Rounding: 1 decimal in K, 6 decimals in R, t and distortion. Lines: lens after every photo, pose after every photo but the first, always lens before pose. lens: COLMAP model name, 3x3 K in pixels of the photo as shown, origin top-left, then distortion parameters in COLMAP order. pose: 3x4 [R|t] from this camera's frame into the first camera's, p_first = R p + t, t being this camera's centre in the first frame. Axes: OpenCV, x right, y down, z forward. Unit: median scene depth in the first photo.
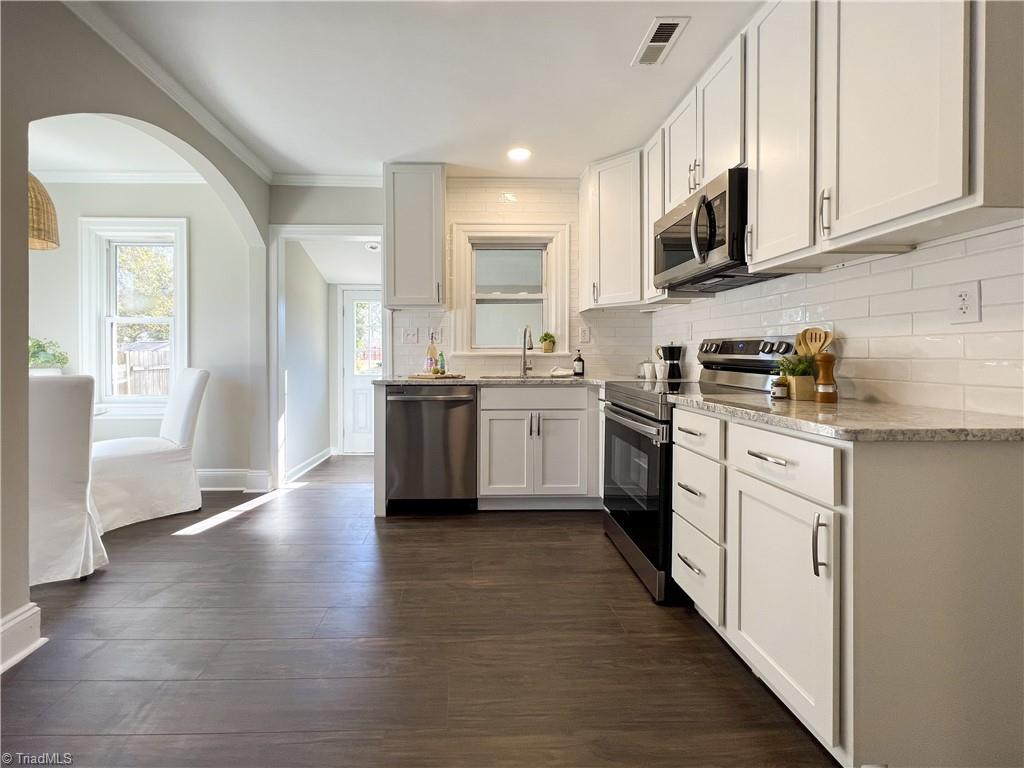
lens RADIAL K [[424.6, 0, 484.6], [0, 424.6, 359.1], [0, 0, 1]] dist [-0.001728, 0.000034]
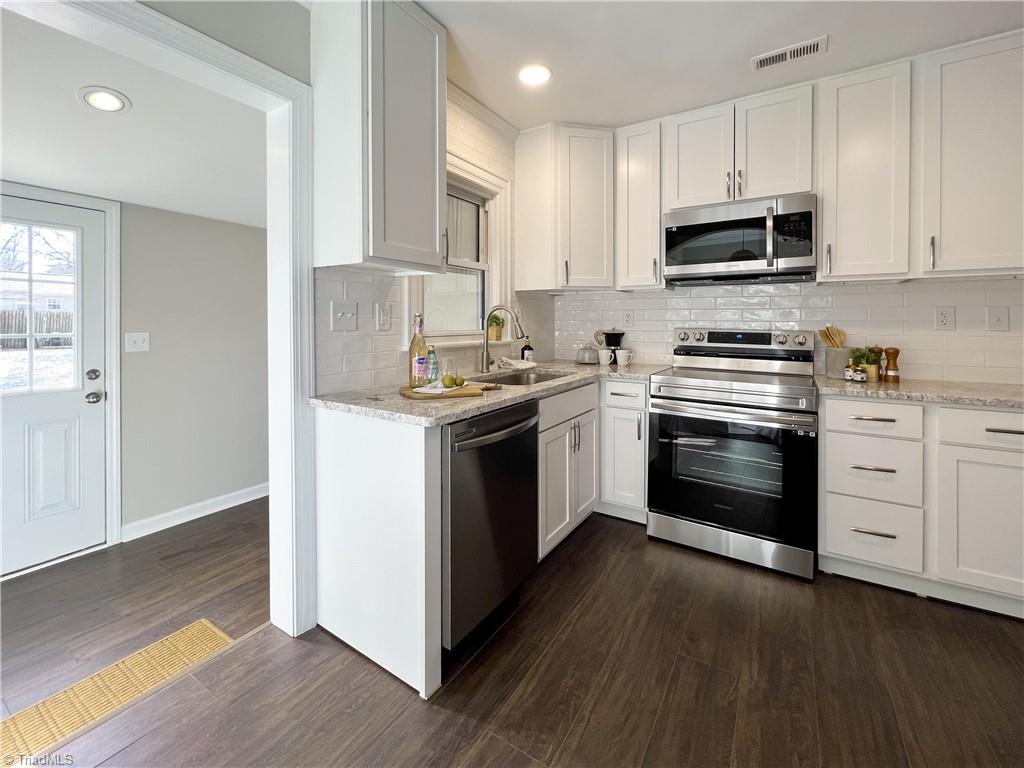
lens RADIAL K [[445.5, 0, 486.9], [0, 445.5, 324.3], [0, 0, 1]] dist [-0.000855, 0.000048]
pose [[0.583900, -0.003138, 0.811819, -0.635907], [0.006195, 0.999981, -0.000591, -0.053290], [-0.811802, 0.005374, 0.583909, 0.649899]]
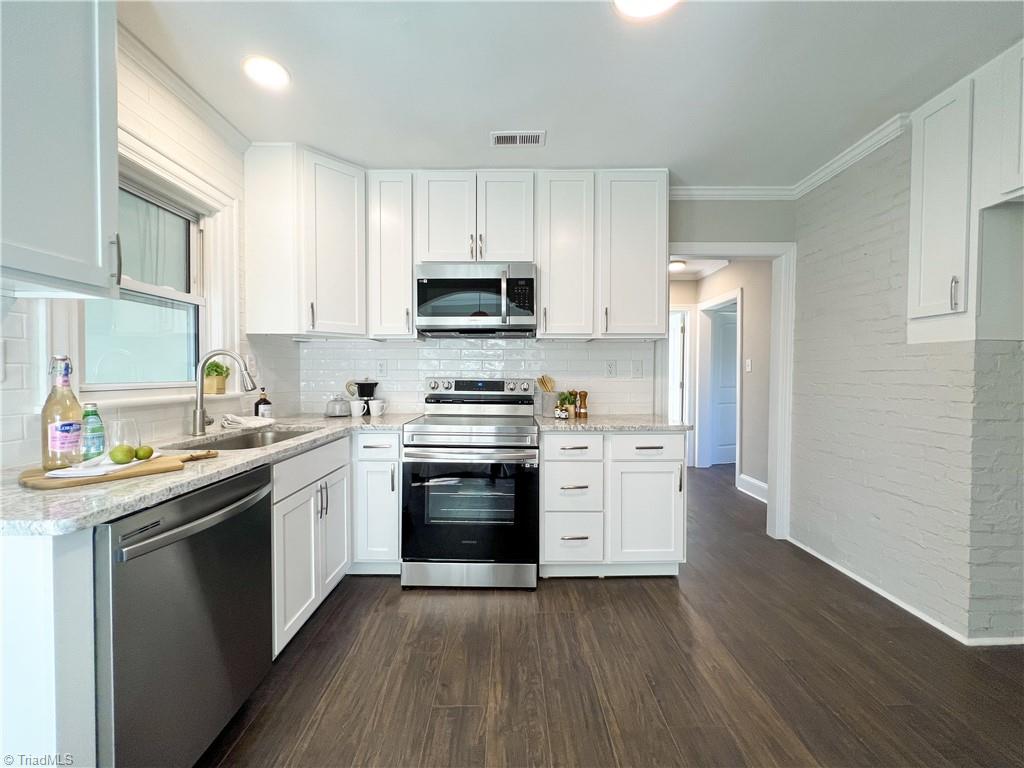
lens RADIAL K [[421.6, 0, 507.0], [0, 421.6, 378.8], [0, 0, 1]] dist [-0.001870, -0.000013]
pose [[0.031502, -0.011814, 0.999434, -0.553218], [0.008815, 0.999895, 0.011542, -0.049048], [-0.999465, 0.008446, 0.031603, 0.672047]]
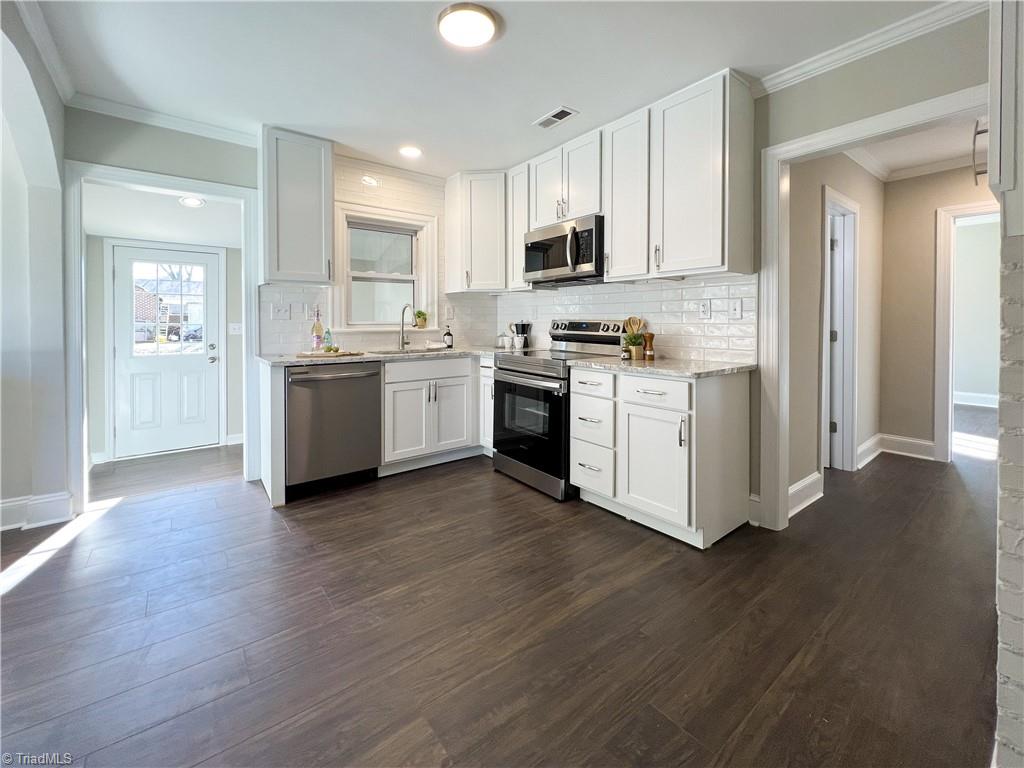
lens RADIAL K [[426.1, 0, 506.5], [0, 426.1, 328.5], [0, 0, 1]] dist [-0.000212, 0.000194]
pose [[0.814930, -0.010384, 0.579467, -0.388219], [0.007015, 0.999943, 0.008054, -0.027188], [-0.579517, -0.002498, 0.814956, -0.062596]]
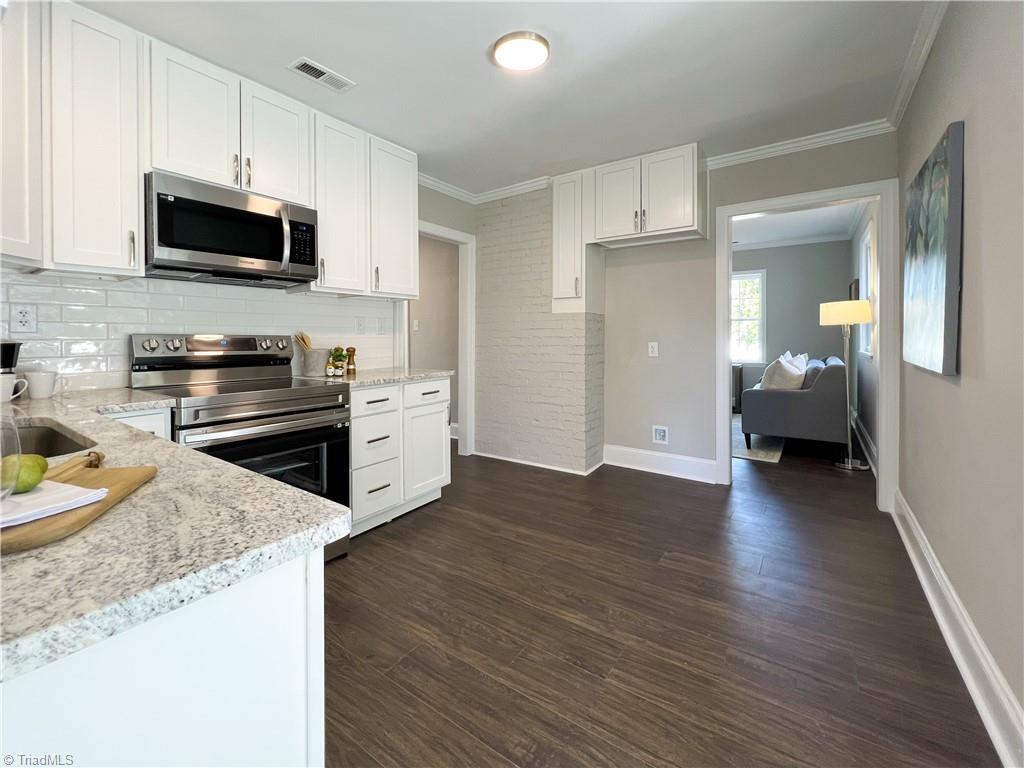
lens RADIAL K [[439.1, 0, 504.2], [0, 439.1, 335.7], [0, 0, 1]] dist [-0.001451, -0.000050]
pose [[-0.797456, 0.002585, 0.603371, -0.464897], [0.009025, 0.999930, 0.007644, -0.039260], [-0.603309, 0.011541, -0.797424, 1.117699]]
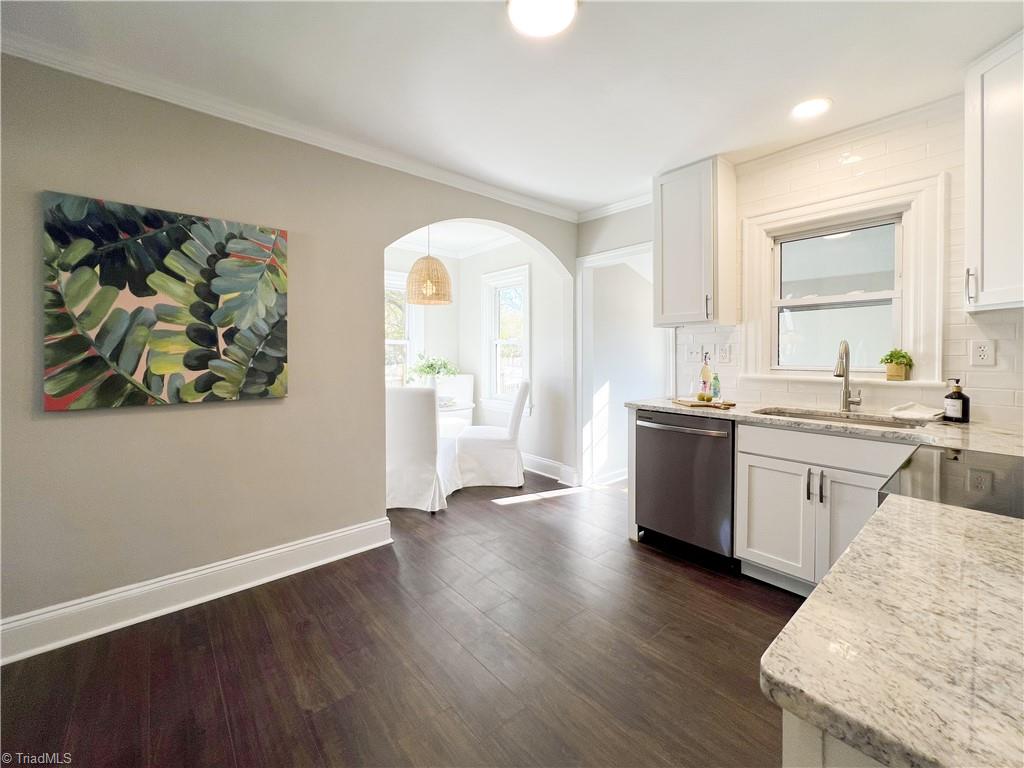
lens RADIAL K [[421.7, 0, 510.9], [0, 421.7, 357.8], [0, 0, 1]] dist [-0.000663, -0.000123]
pose [[0.630319, 0.011820, -0.776246, 0.338040], [-0.007101, 0.999930, 0.009459, -0.063270], [0.776303, -0.000450, 0.630359, 0.157034]]
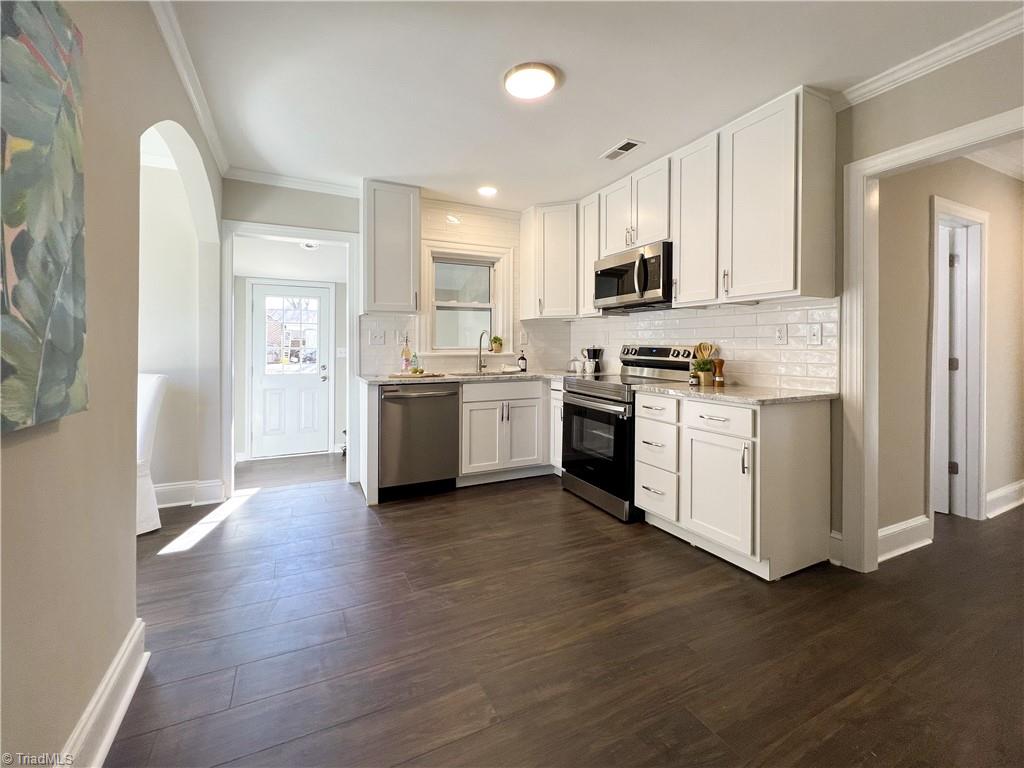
lens RADIAL K [[426.0, 0, 502.2], [0, 426.0, 350.0], [0, 0, 1]] dist [-0.000253, 0.000101]
pose [[0.917697, -0.001704, 0.397278, -0.386570], [0.002080, 0.999998, -0.000516, -0.027271], [-0.397276, 0.001300, 0.917698, -0.142401]]
